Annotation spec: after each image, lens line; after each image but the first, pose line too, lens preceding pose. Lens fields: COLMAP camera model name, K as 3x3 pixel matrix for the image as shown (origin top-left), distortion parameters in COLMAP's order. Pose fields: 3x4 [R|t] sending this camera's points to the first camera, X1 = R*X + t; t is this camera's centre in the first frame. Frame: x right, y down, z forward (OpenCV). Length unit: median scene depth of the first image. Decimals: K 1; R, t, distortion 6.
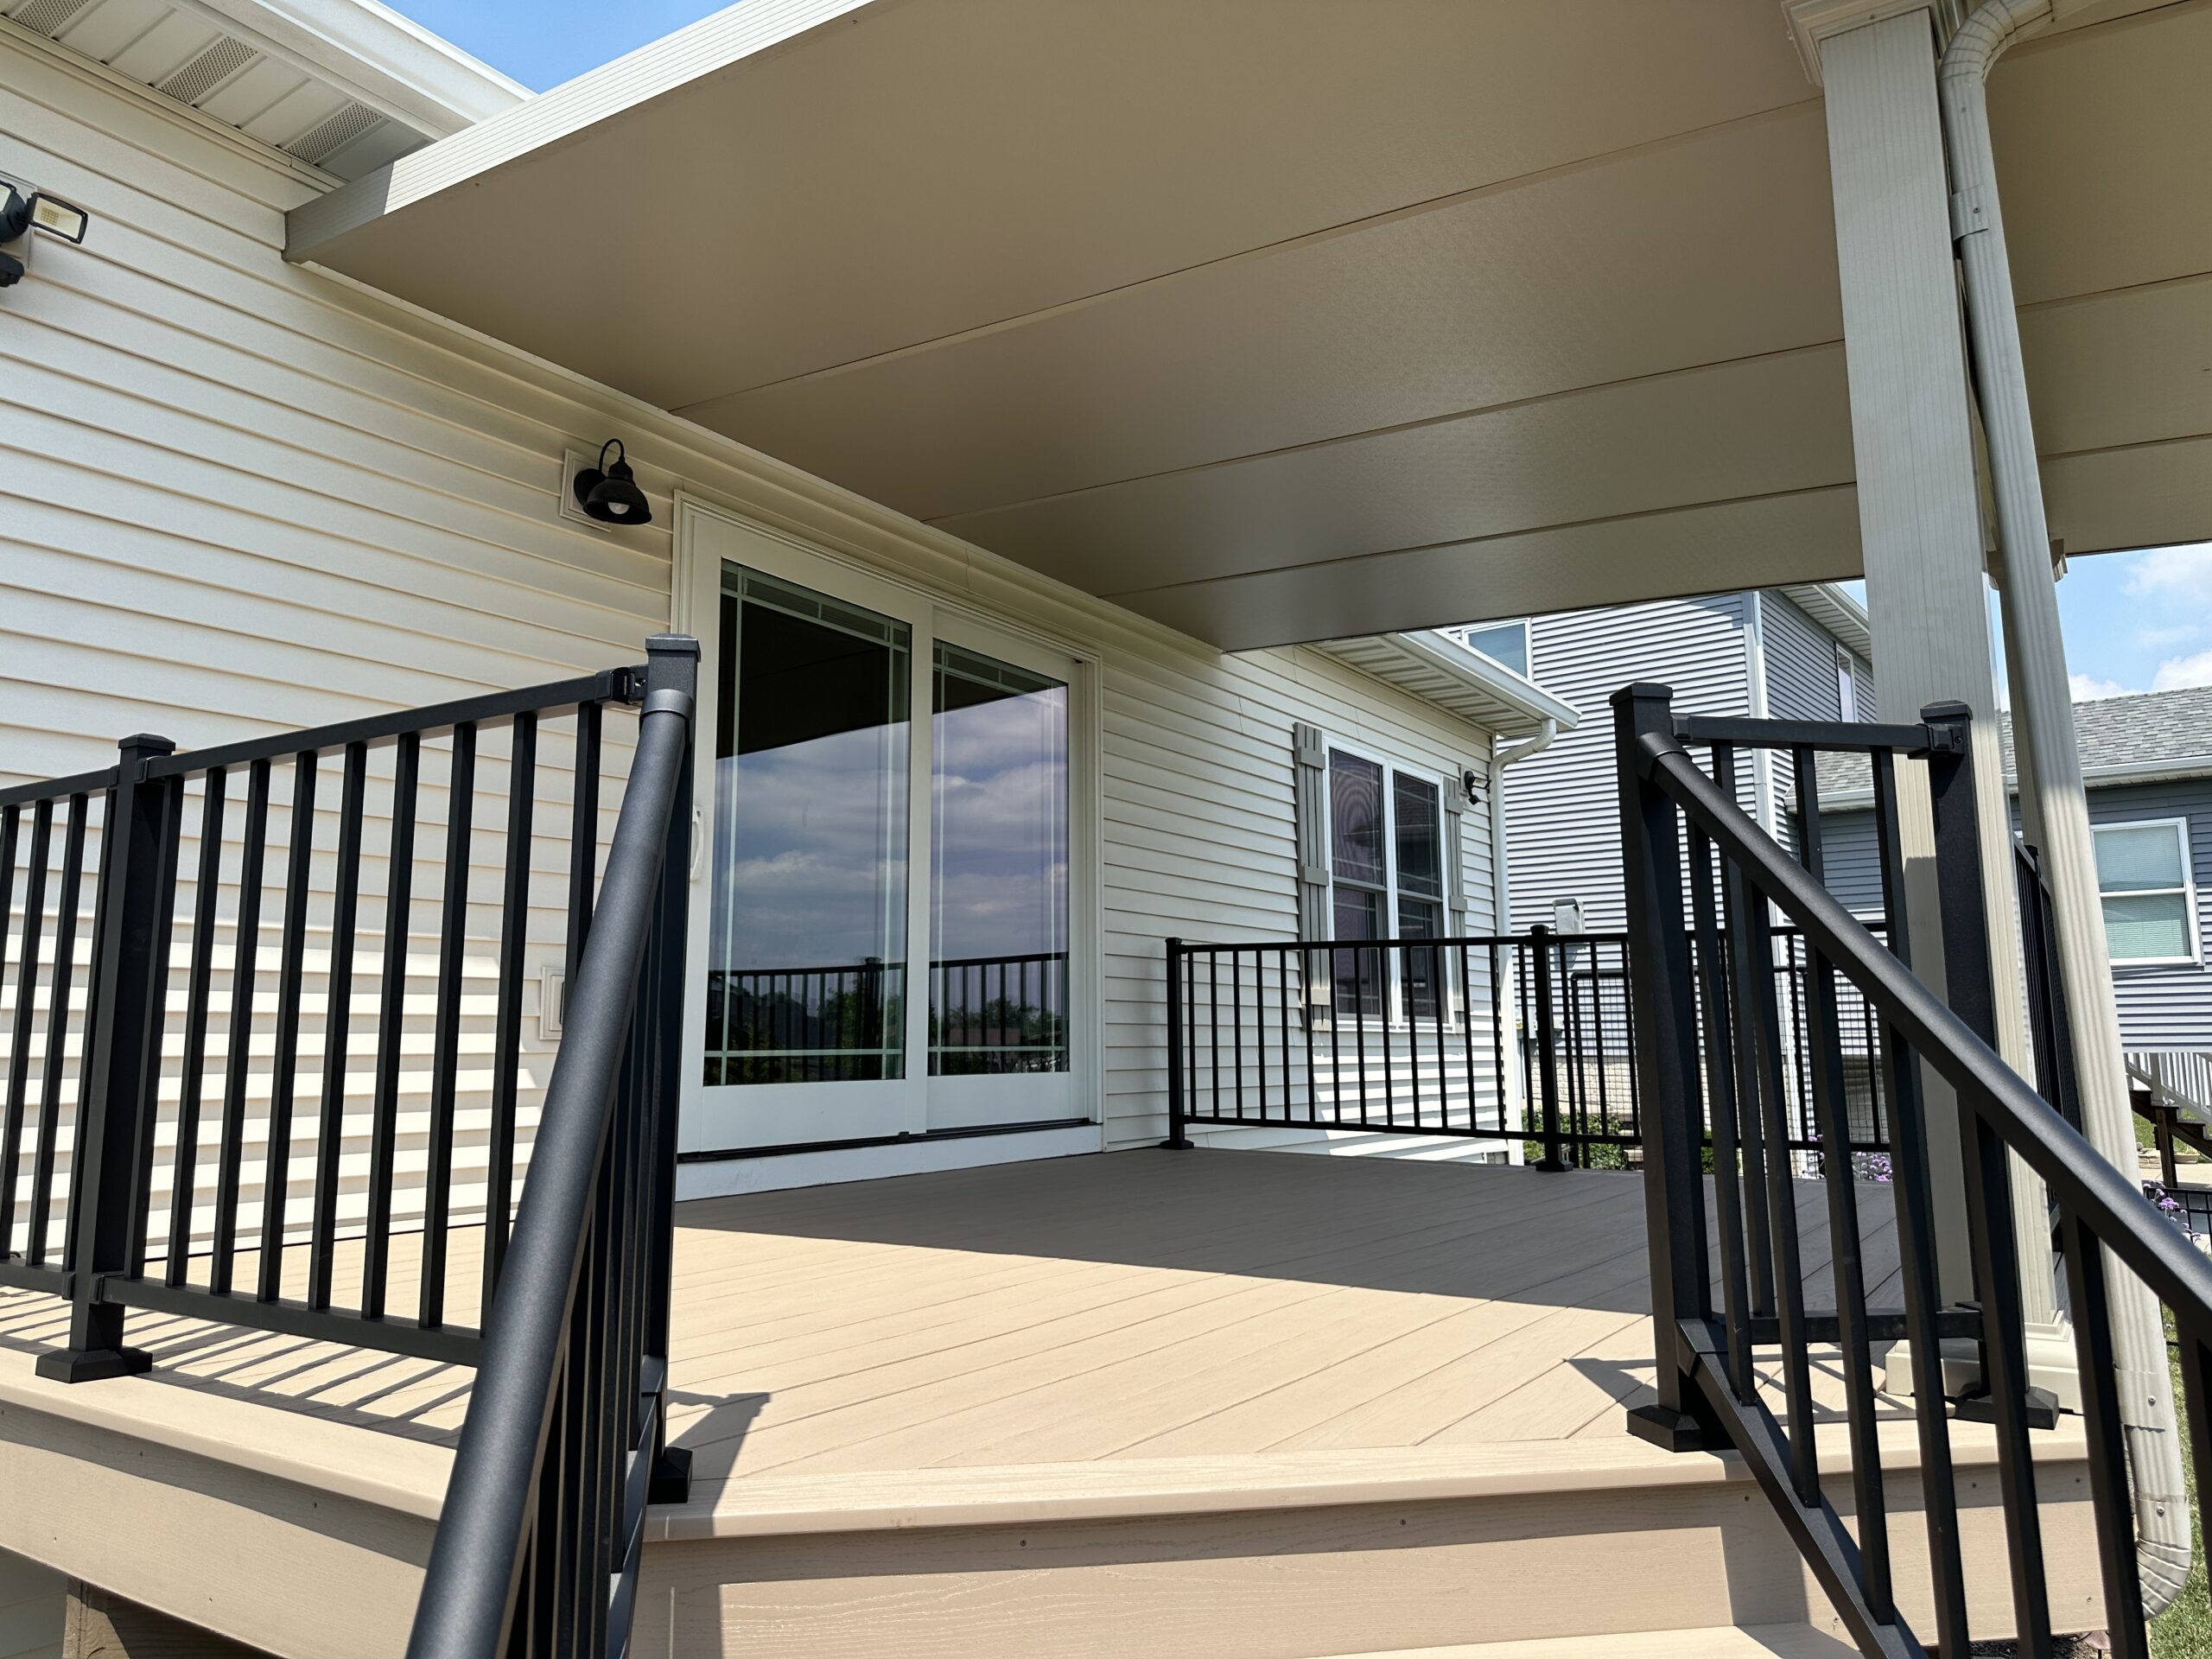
lens RADIAL K [[1568.1, 0, 1155.5], [0, 1568.1, 820.1], [0, 0, 1]] dist [0.049663, -0.069615]
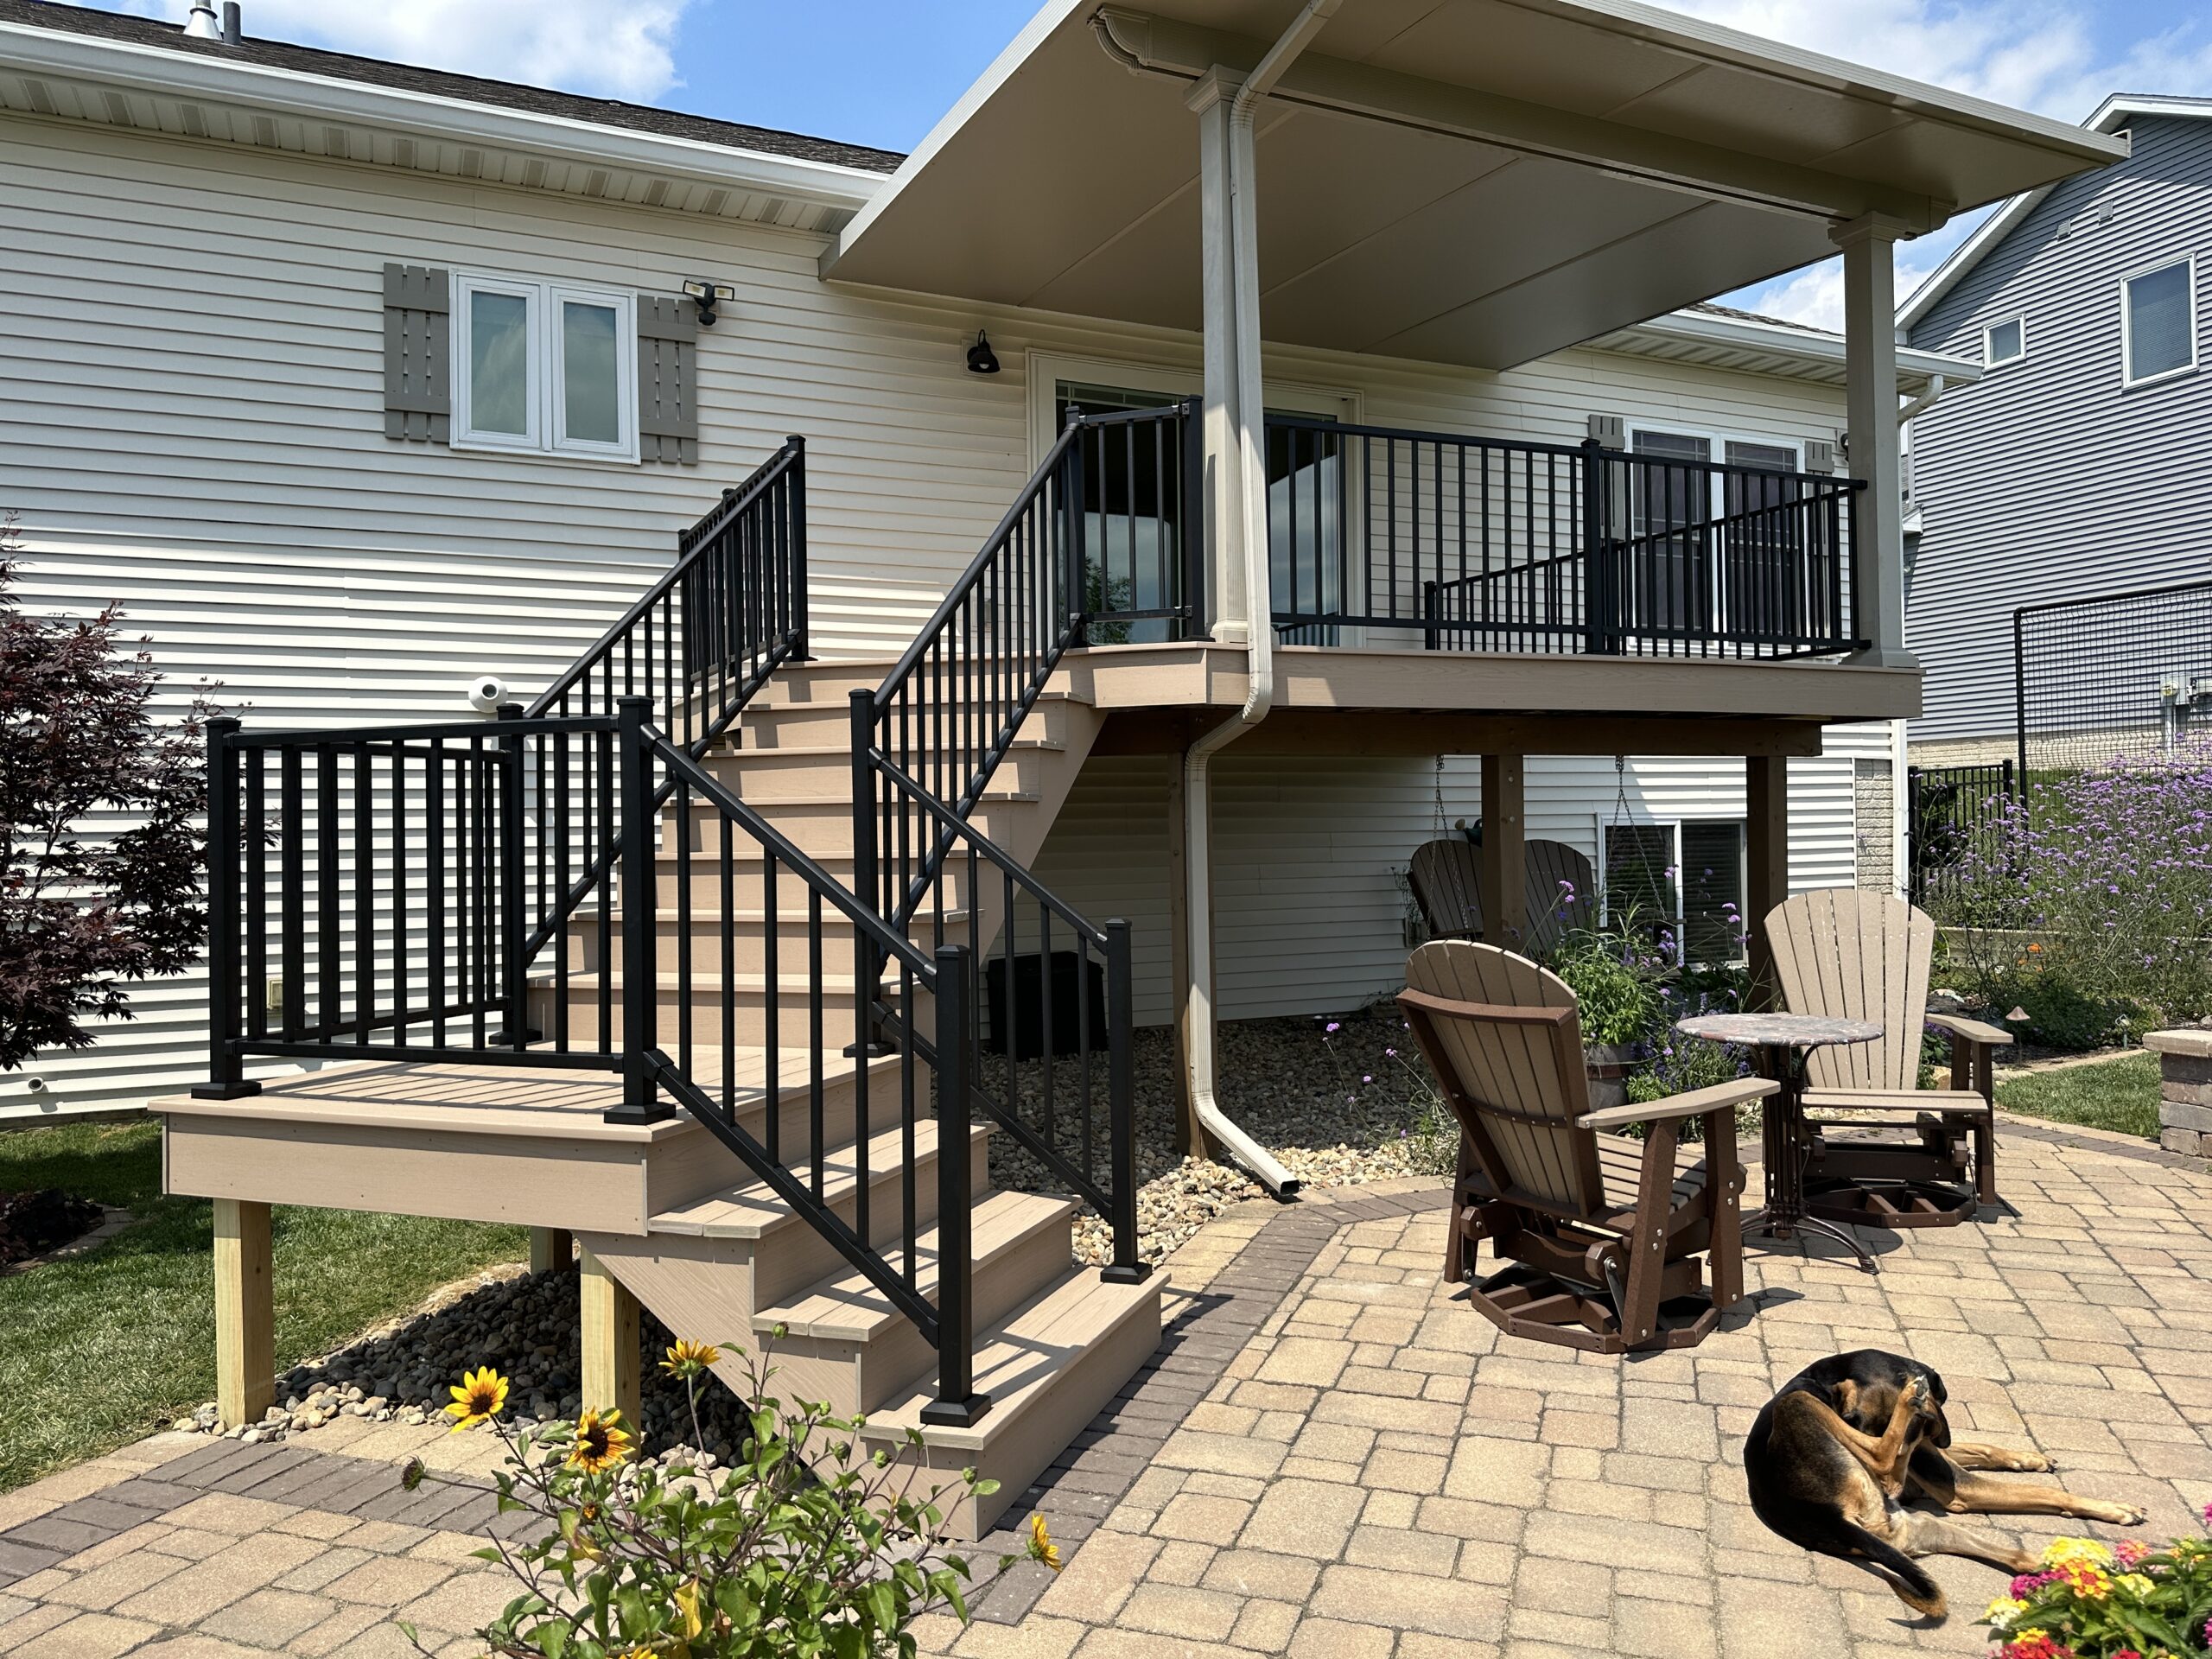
lens RADIAL K [[1568.1, 0, 1115.2], [0, 1568.1, 808.0], [0, 0, 1]] dist [0.049663, -0.069615]
pose [[0.848184, -0.001053, -0.529700, 0.704772], [0.082374, 0.988095, 0.129936, 0.089100], [0.523257, -0.153843, 0.838173, -0.545229]]
